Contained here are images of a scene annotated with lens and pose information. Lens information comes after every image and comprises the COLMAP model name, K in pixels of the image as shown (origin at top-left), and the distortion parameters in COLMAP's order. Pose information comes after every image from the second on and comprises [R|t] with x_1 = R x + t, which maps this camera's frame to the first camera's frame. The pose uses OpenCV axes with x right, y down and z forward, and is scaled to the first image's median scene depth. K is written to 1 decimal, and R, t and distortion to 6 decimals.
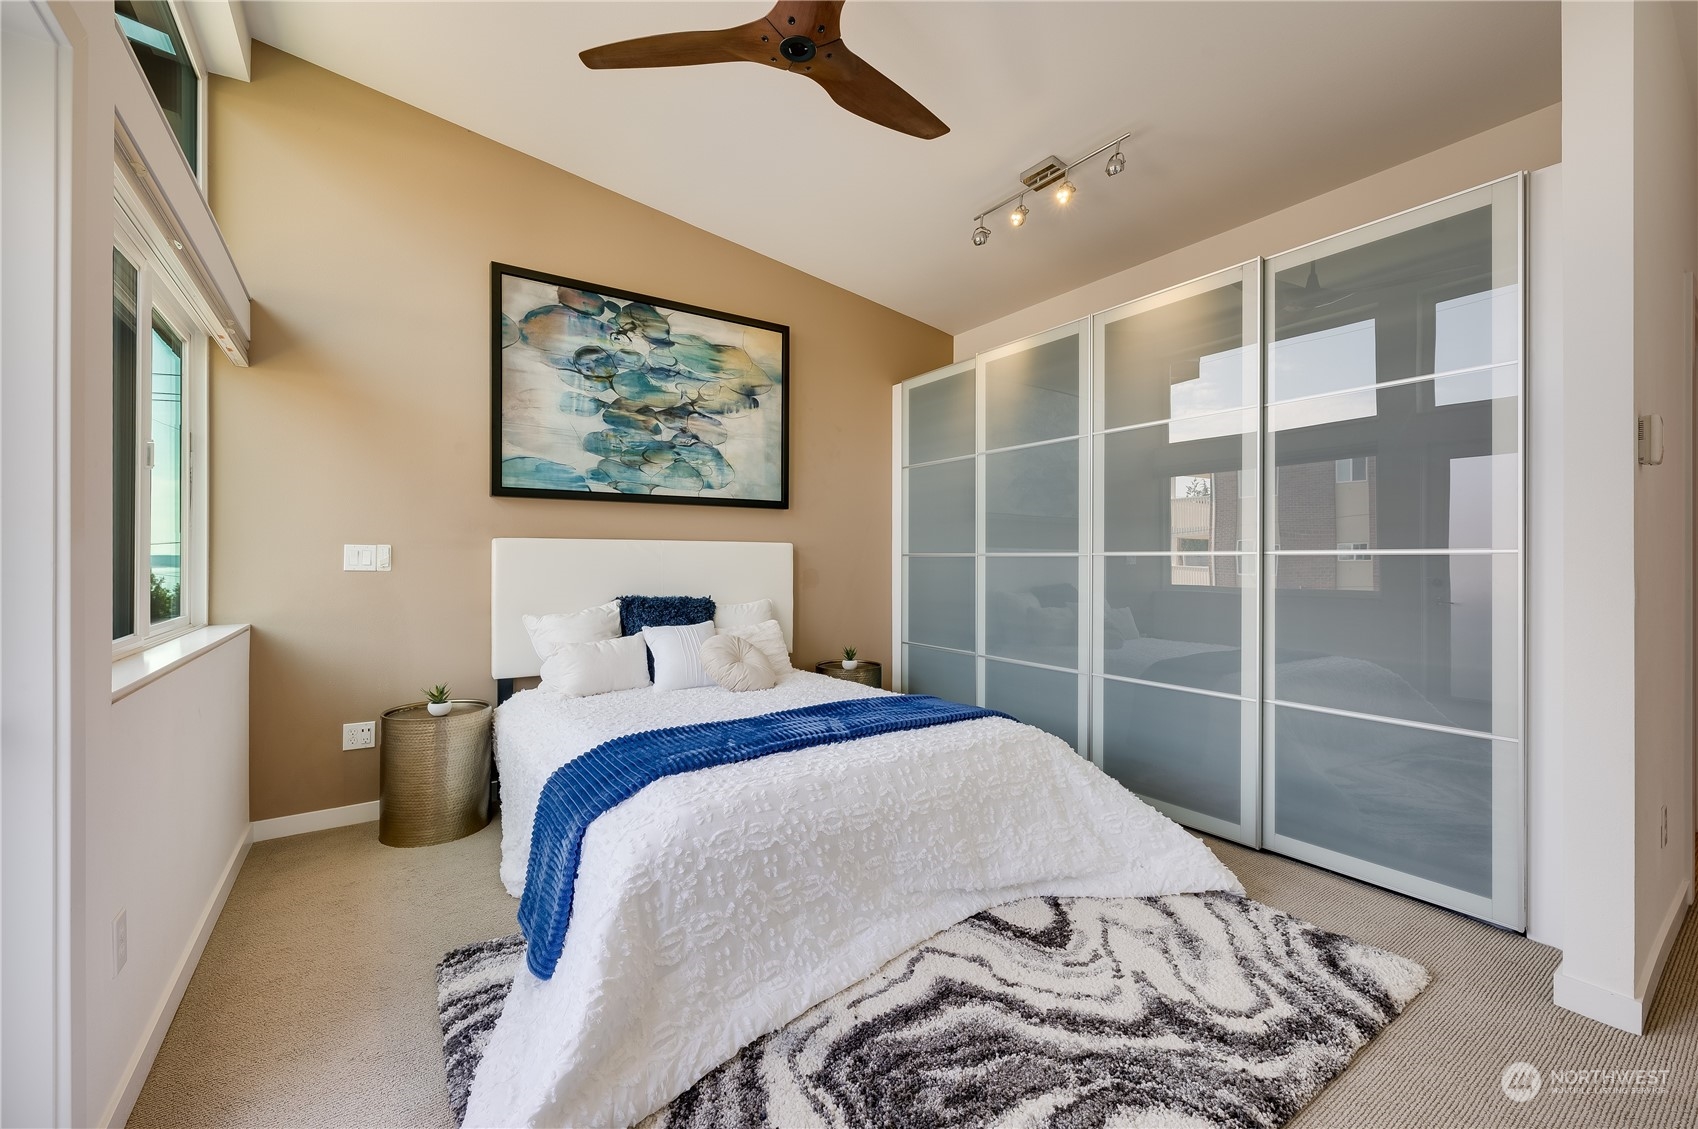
lens RADIAL K [[682.5, 0, 852.9], [0, 682.5, 586.8], [0, 0, 1]] dist [-0.000251, -0.000108]
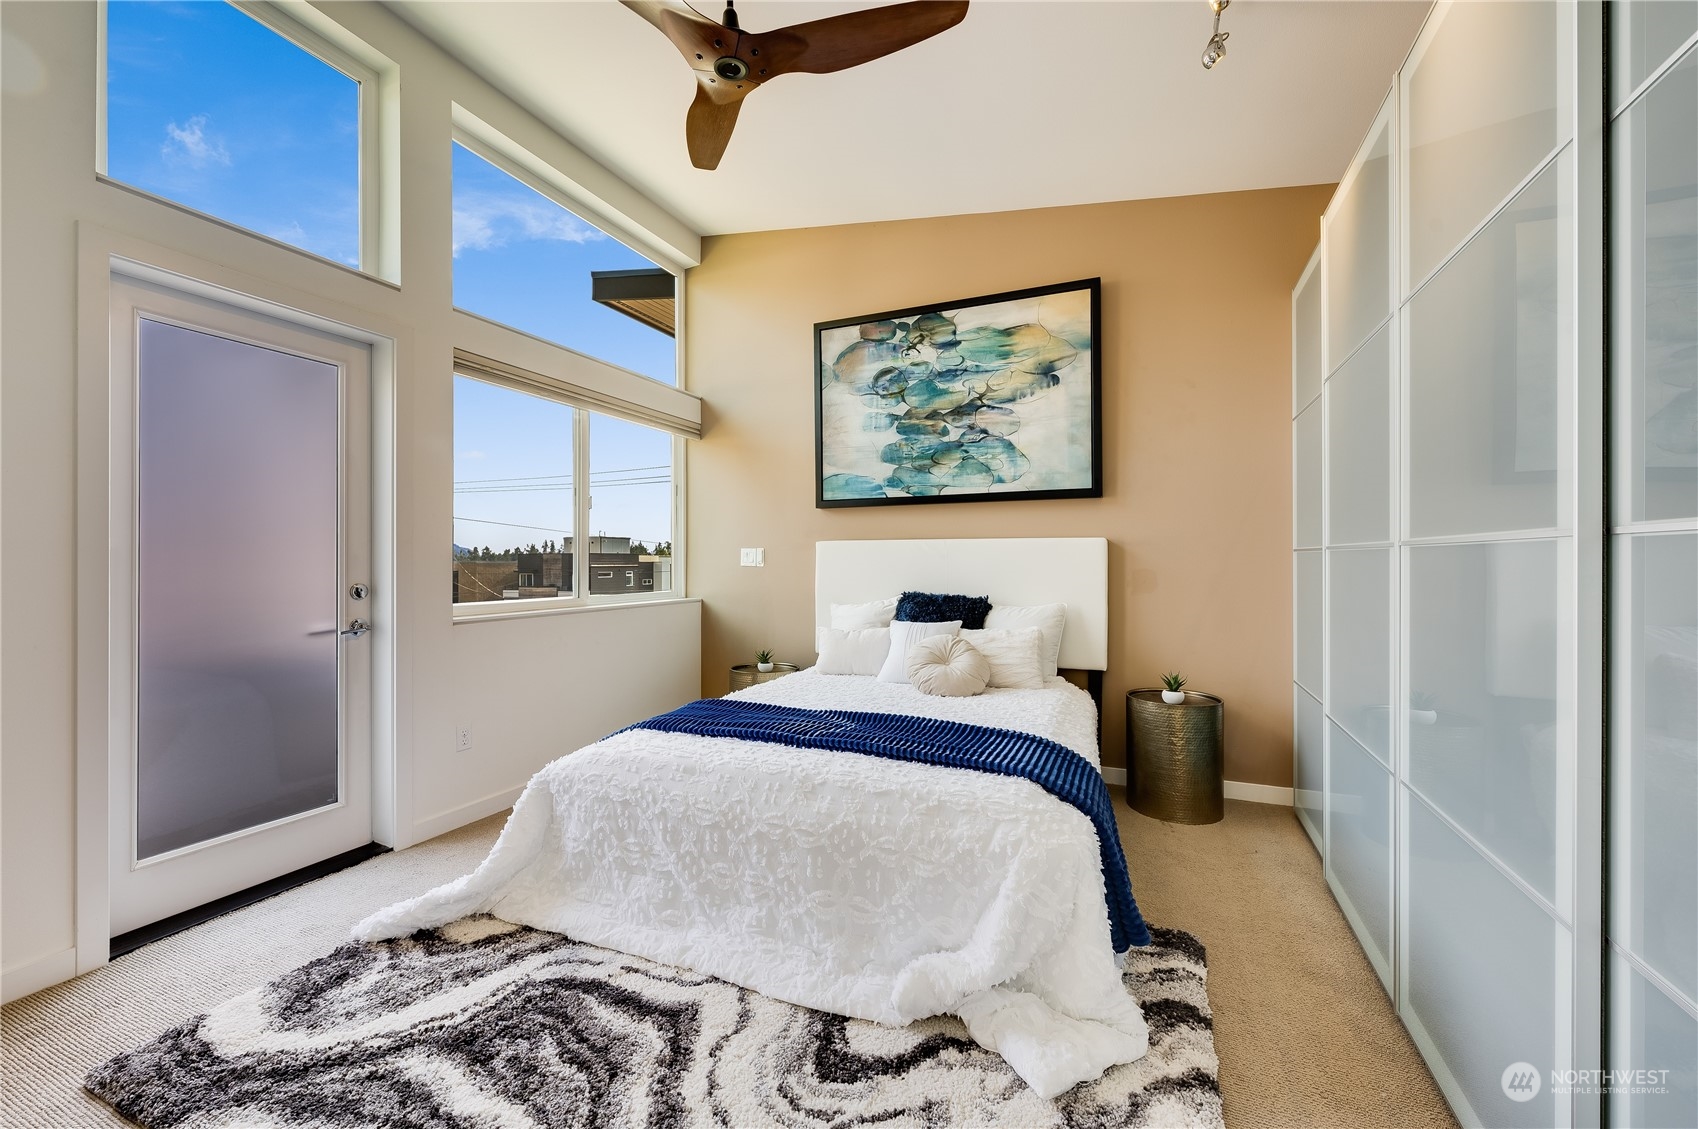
lens RADIAL K [[682.5, 0, 852.9], [0, 682.5, 586.8], [0, 0, 1]] dist [-0.000251, -0.000108]
pose [[0.517173, 0.031973, -0.855284, 0.538703], [-0.033542, 0.999291, 0.017075, -0.009926], [0.855224, 0.019858, 0.517879, 0.364526]]
